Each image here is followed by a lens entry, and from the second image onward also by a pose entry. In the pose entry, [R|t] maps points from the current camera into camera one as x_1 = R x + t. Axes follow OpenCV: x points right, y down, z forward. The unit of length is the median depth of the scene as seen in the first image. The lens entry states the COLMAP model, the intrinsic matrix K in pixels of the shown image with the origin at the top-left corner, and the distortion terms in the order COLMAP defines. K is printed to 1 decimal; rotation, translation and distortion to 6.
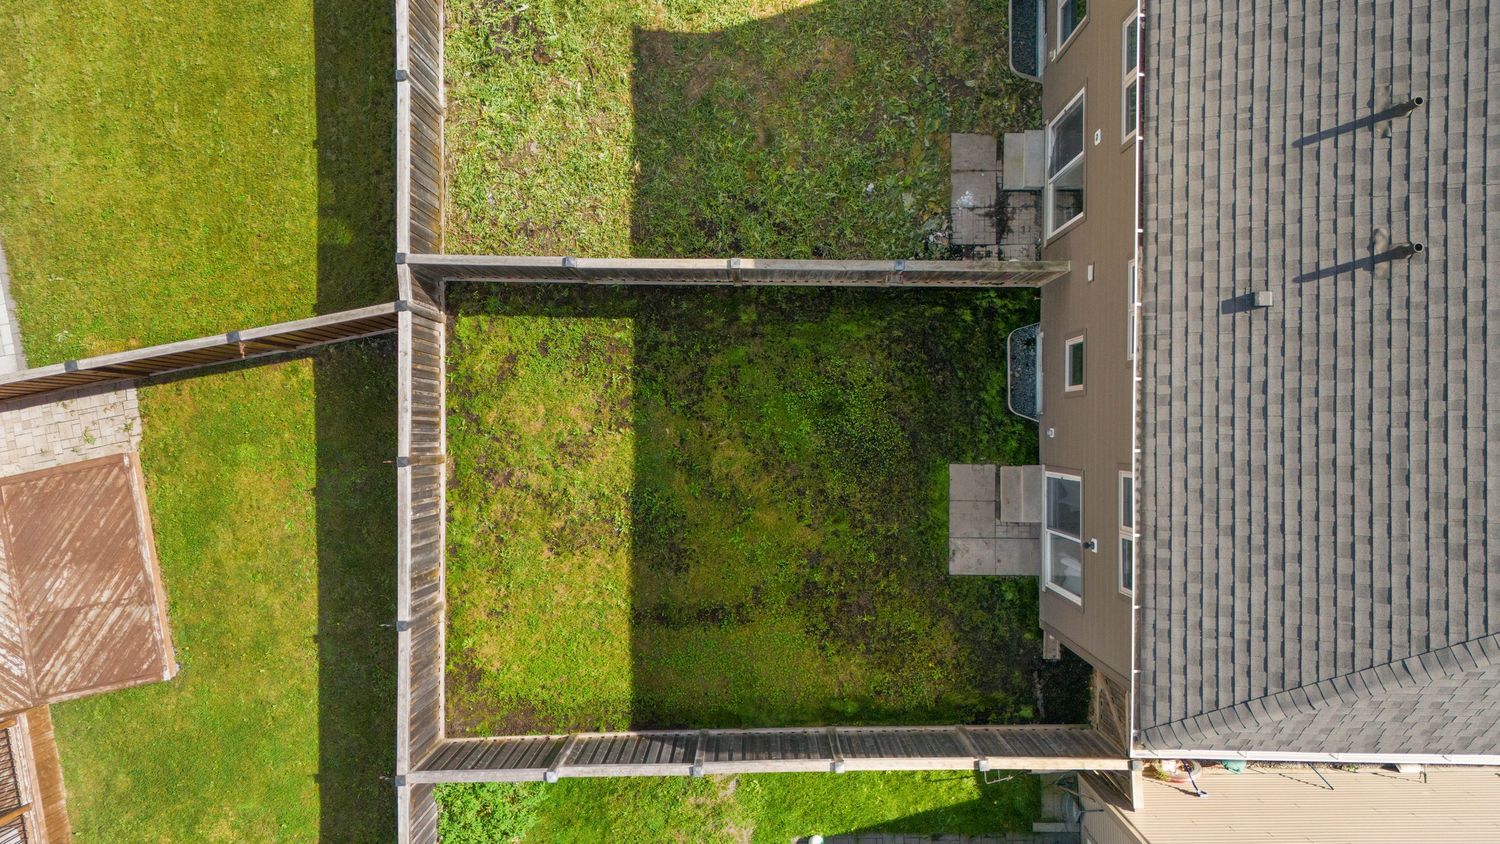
lens RADIAL K [[1089.6, 0, 753.7], [0, 1089.6, 420.8], [0, 0, 1]] dist [0.058509, -0.055085]
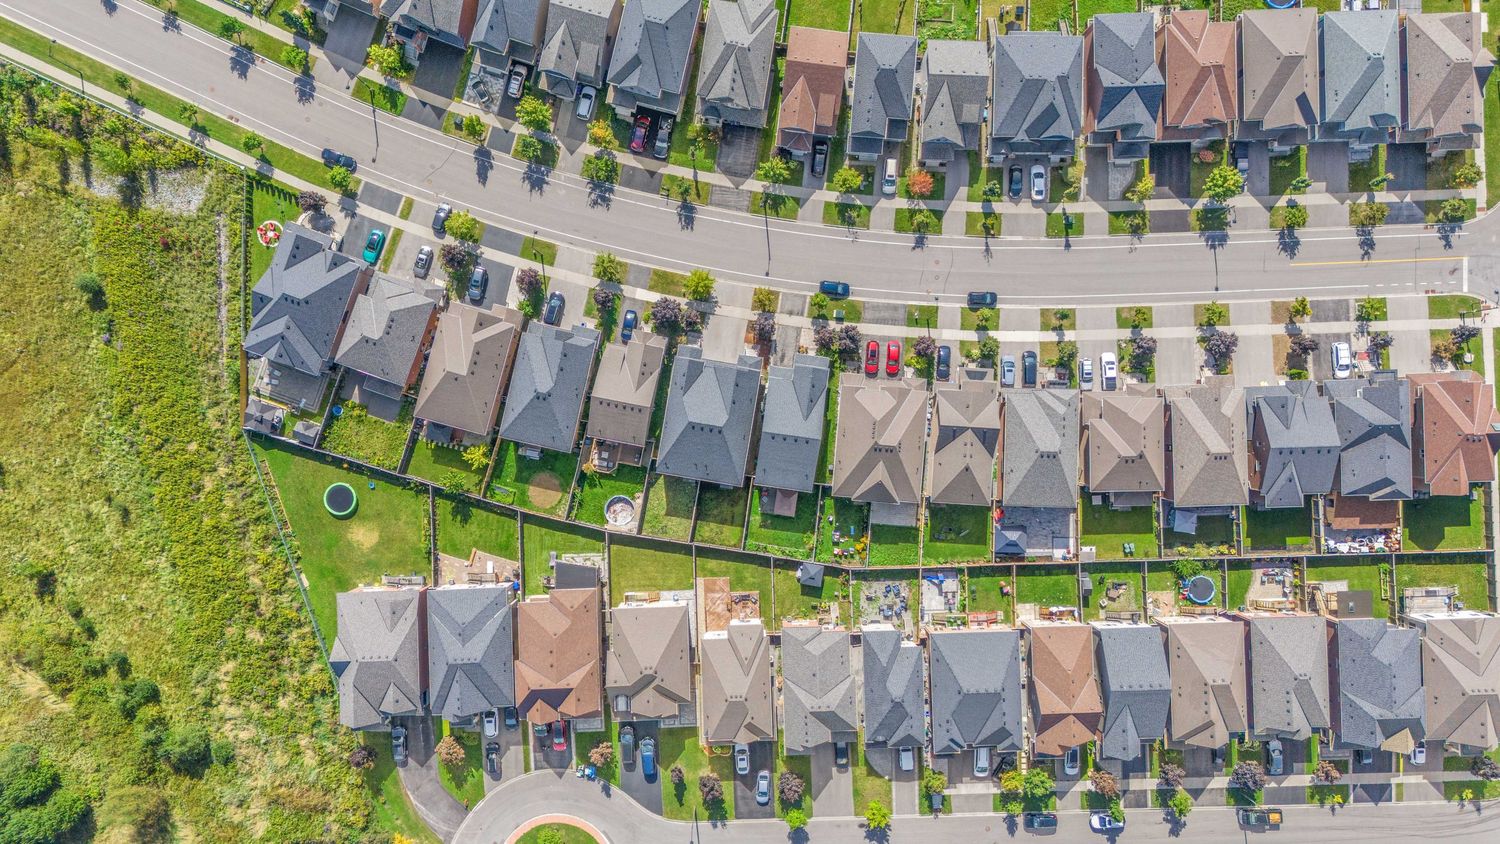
lens RADIAL K [[1050.4, 0, 750.7], [0, 1050.4, 417.8], [0, 0, 1]] dist [0.116559, -0.188430]
pose [[0.158678, -0.987293, 0.008617, 0.708630], [0.987098, 0.158824, 0.020308, 0.024585], [-0.021418, 0.005283, 0.999757, -7.549308]]
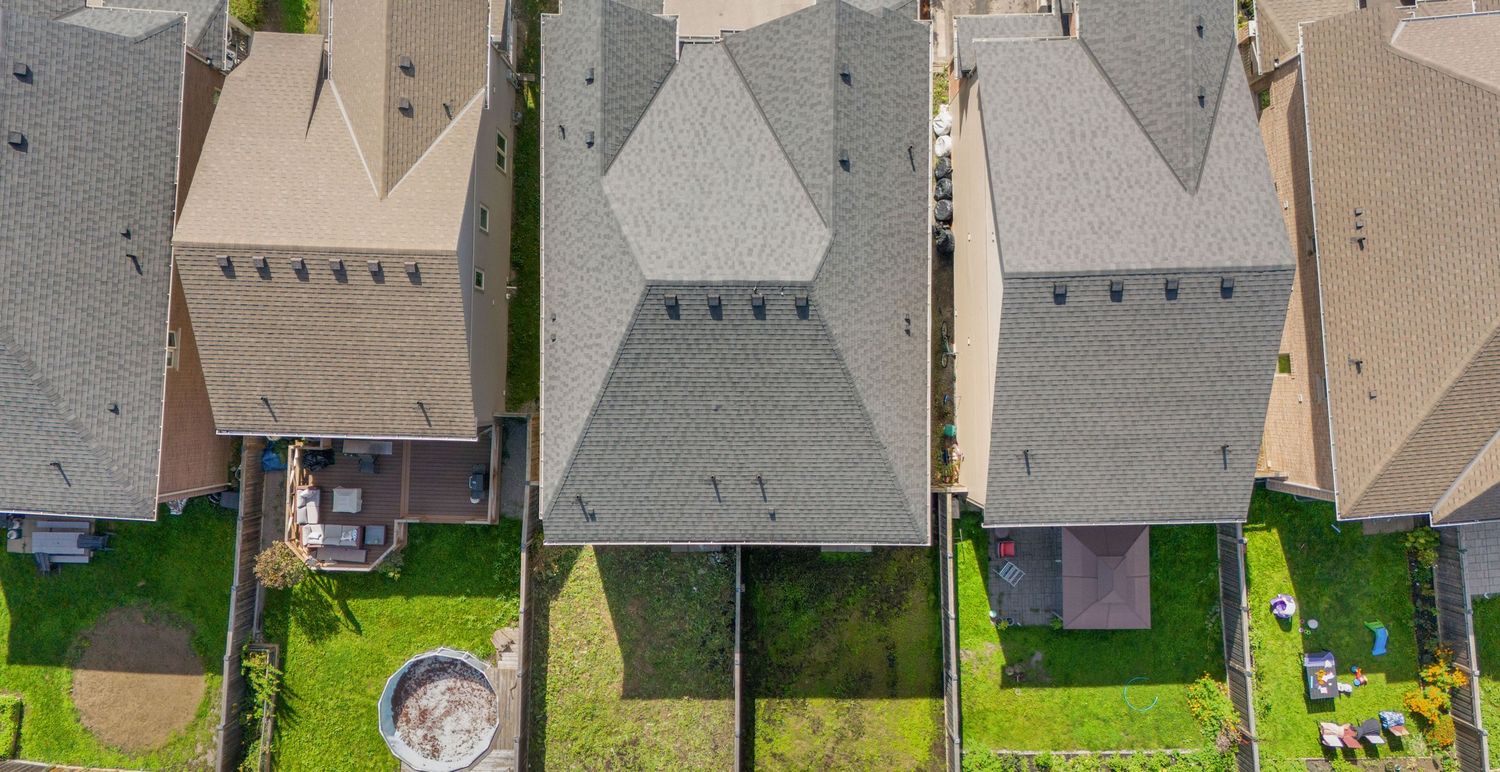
lens RADIAL K [[1161.5, 0, 755.6], [0, 1161.5, 387.1], [0, 0, 1]] dist [0.050280, -0.041158]
pose [[-0.004072, -0.999805, 0.019303, 0.477548], [0.999842, -0.003736, 0.017378, -0.134749], [-0.017302, 0.019371, 0.999663, -1.367358]]
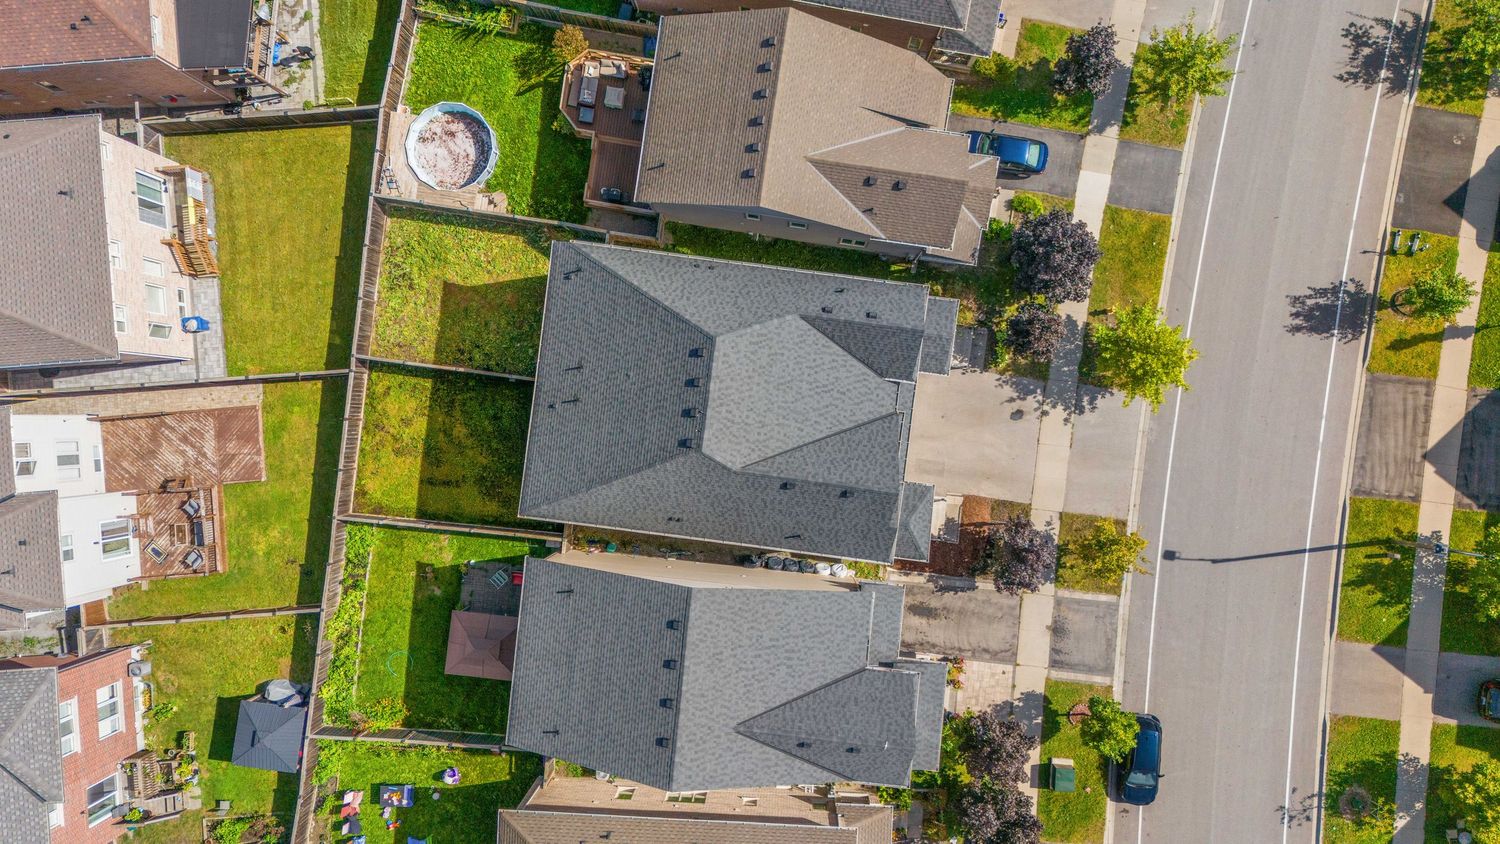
lens RADIAL K [[1076.8, 0, 752.5], [0, 1076.8, 420.3], [0, 0, 1]] dist [0.052004, -0.049604]
pose [[0.992891, 0.118828, -0.006811, 0.796557], [-0.118720, 0.992821, 0.014589, -0.133142], [0.008496, -0.013677, 0.999870, -1.947596]]
